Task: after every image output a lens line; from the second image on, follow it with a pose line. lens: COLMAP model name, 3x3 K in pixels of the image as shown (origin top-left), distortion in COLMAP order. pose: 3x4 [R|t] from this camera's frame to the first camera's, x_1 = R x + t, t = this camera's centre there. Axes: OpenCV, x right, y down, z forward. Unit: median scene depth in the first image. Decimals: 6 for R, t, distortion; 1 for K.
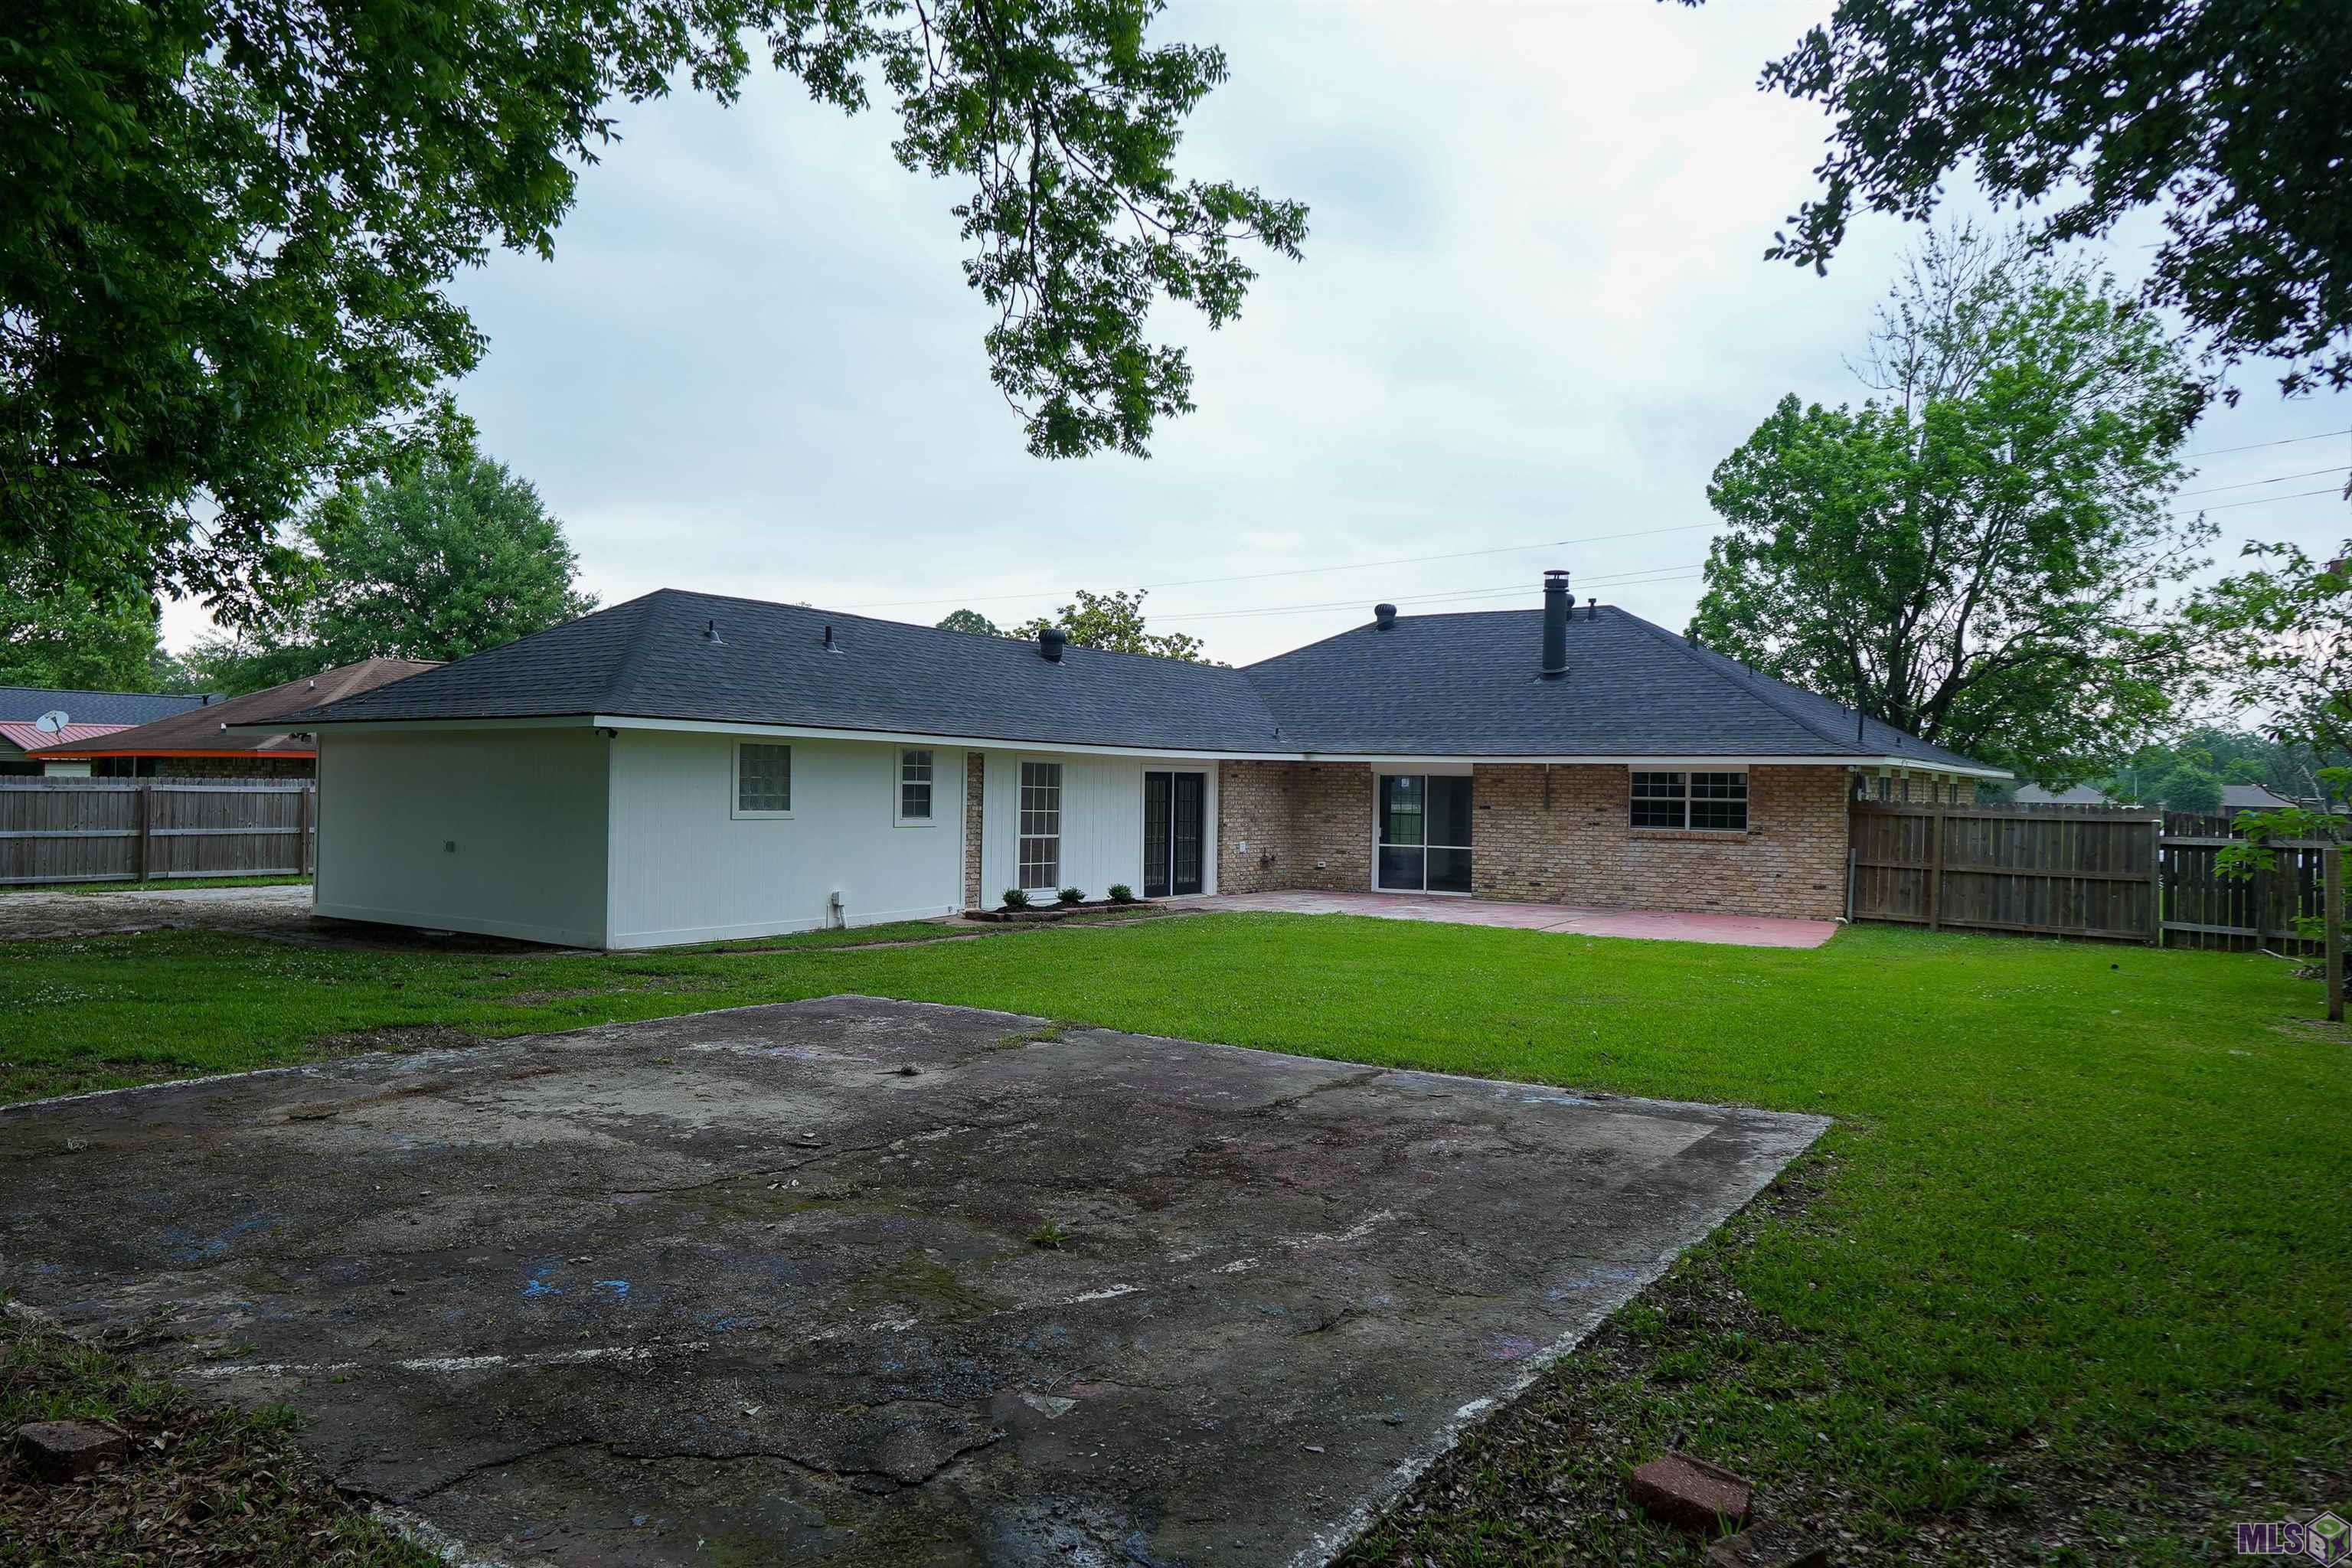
lens RADIAL K [[1605.5, 0, 1176.0], [0, 1605.5, 784.0], [0, 0, 1]] dist [-0.004086, 0.001149]
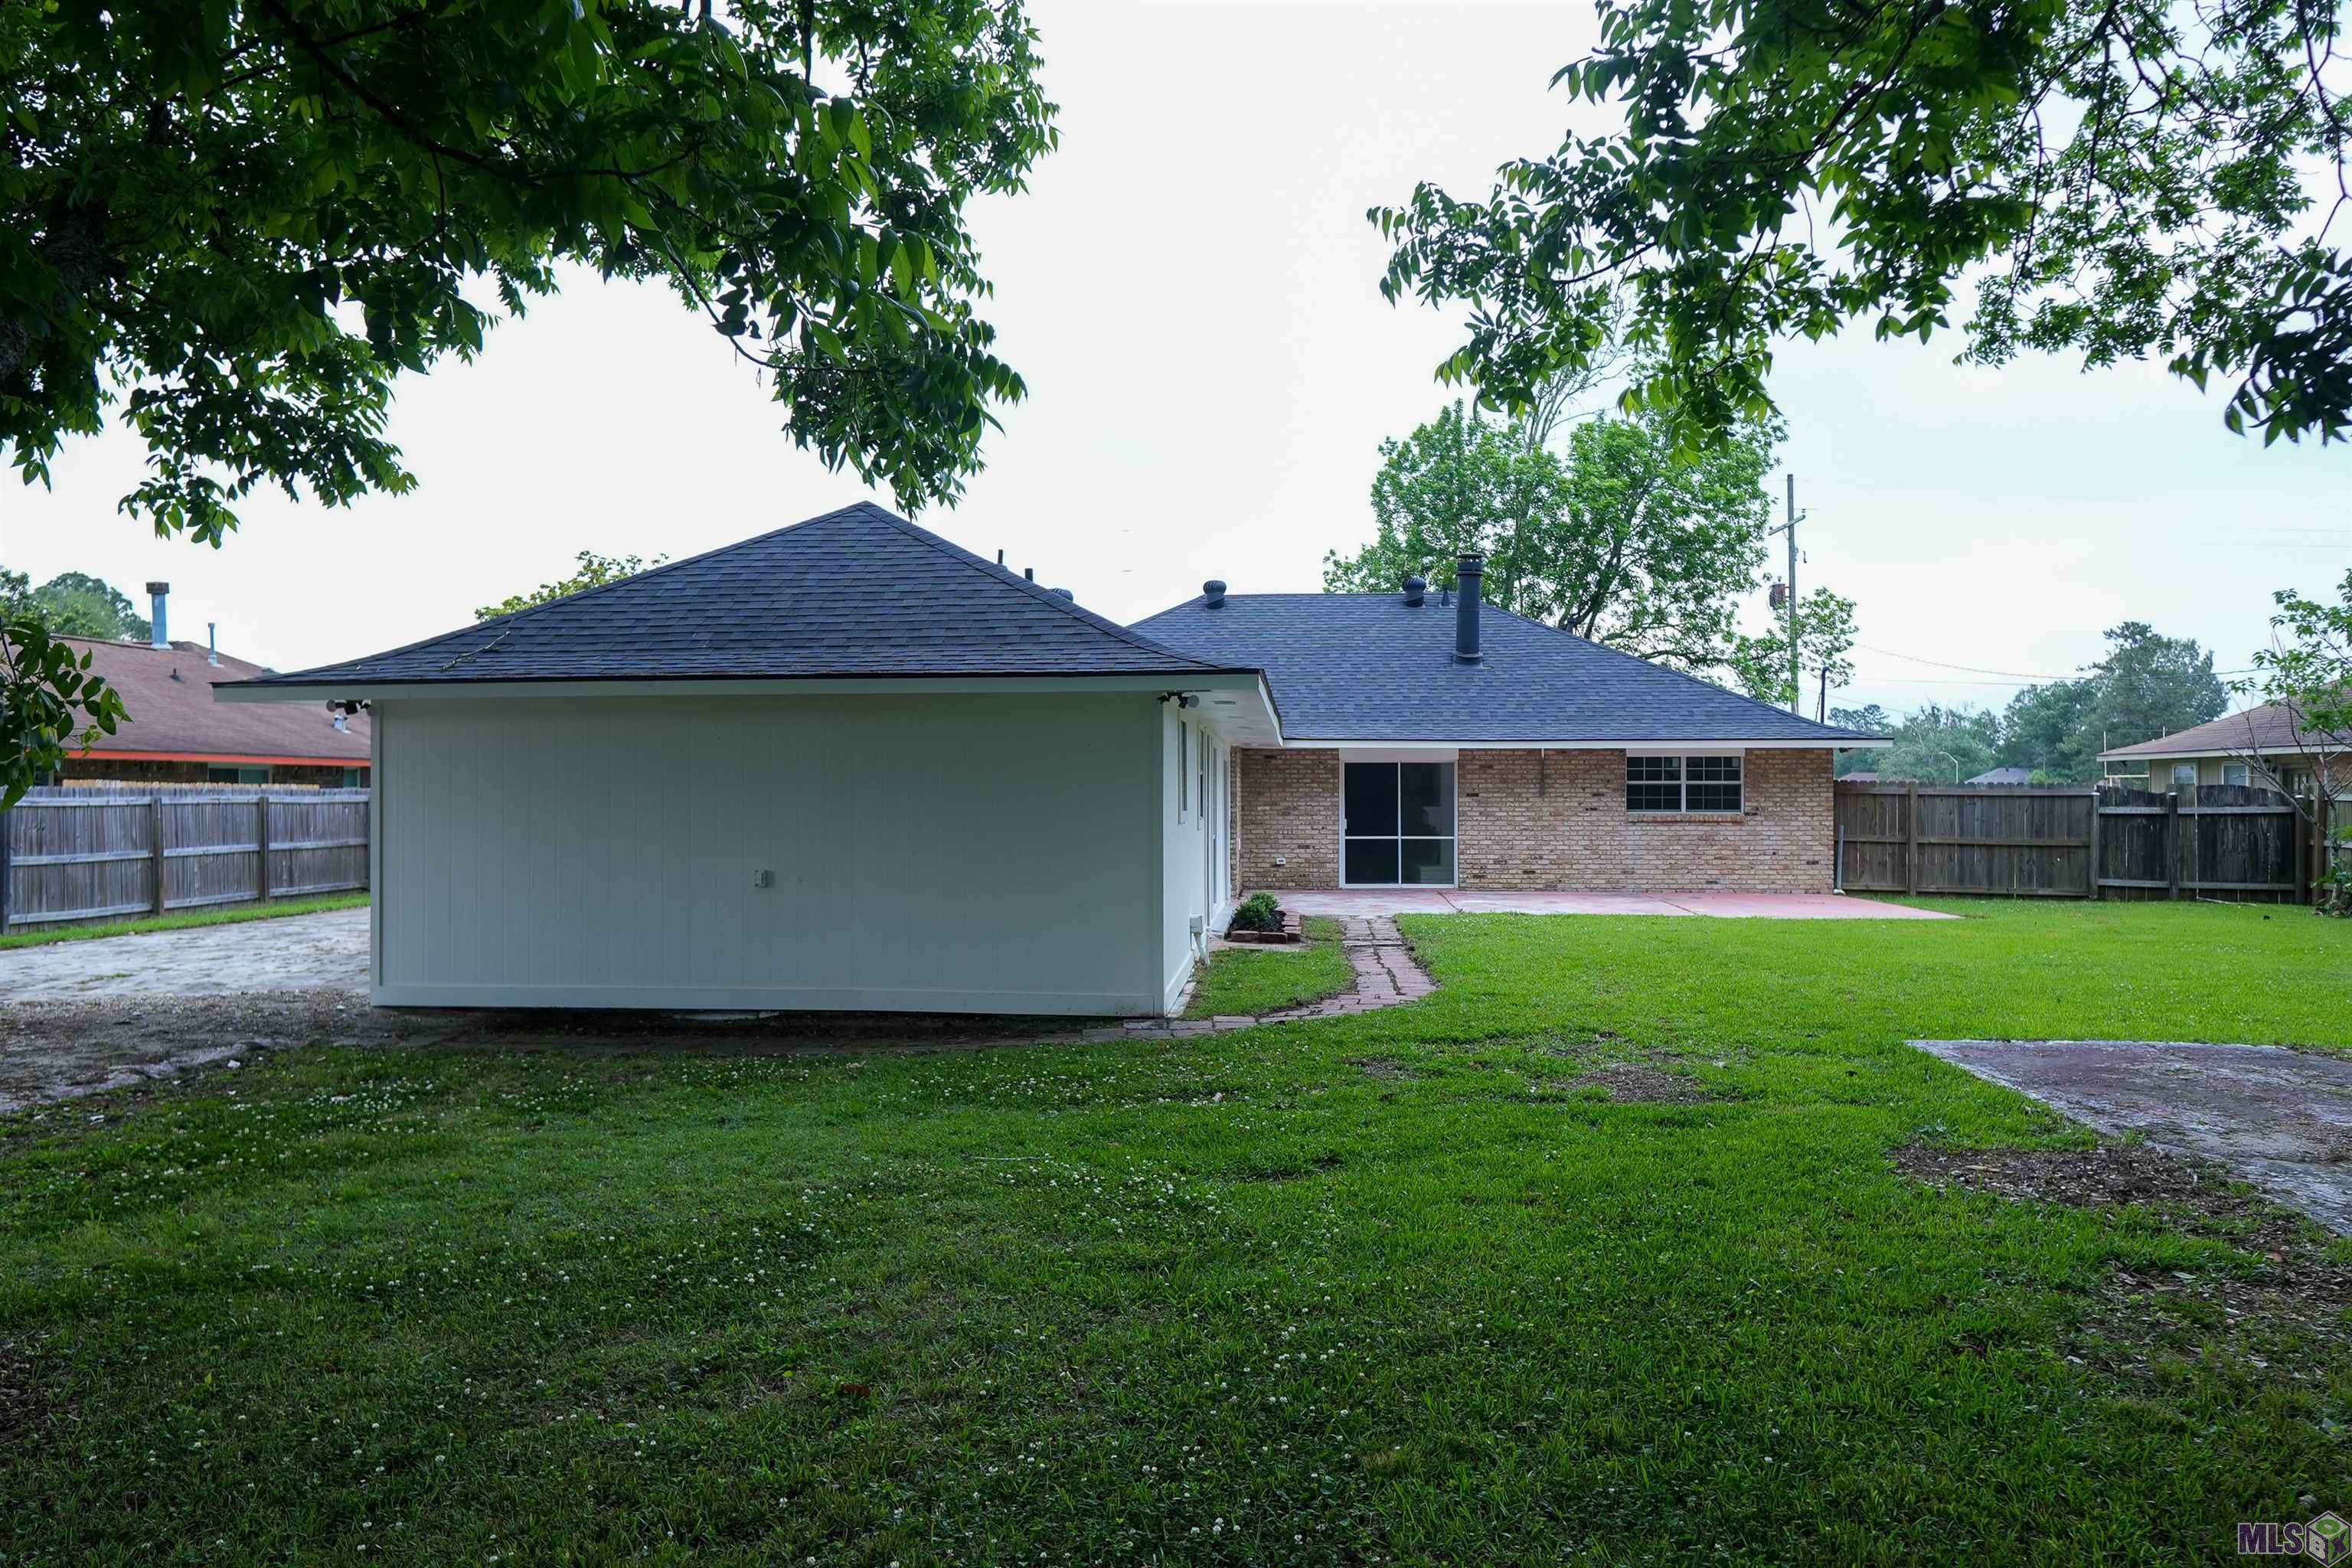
lens RADIAL K [[1601.4, 0, 1176.0], [0, 1601.4, 784.0], [0, 0, 1]] dist [-0.005628, -0.004164]
pose [[0.865510, -0.015081, 0.500664, -0.476010], [0.013704, 0.999885, 0.006429, -0.000595], [-0.500704, 0.001297, 0.865618, 0.277513]]
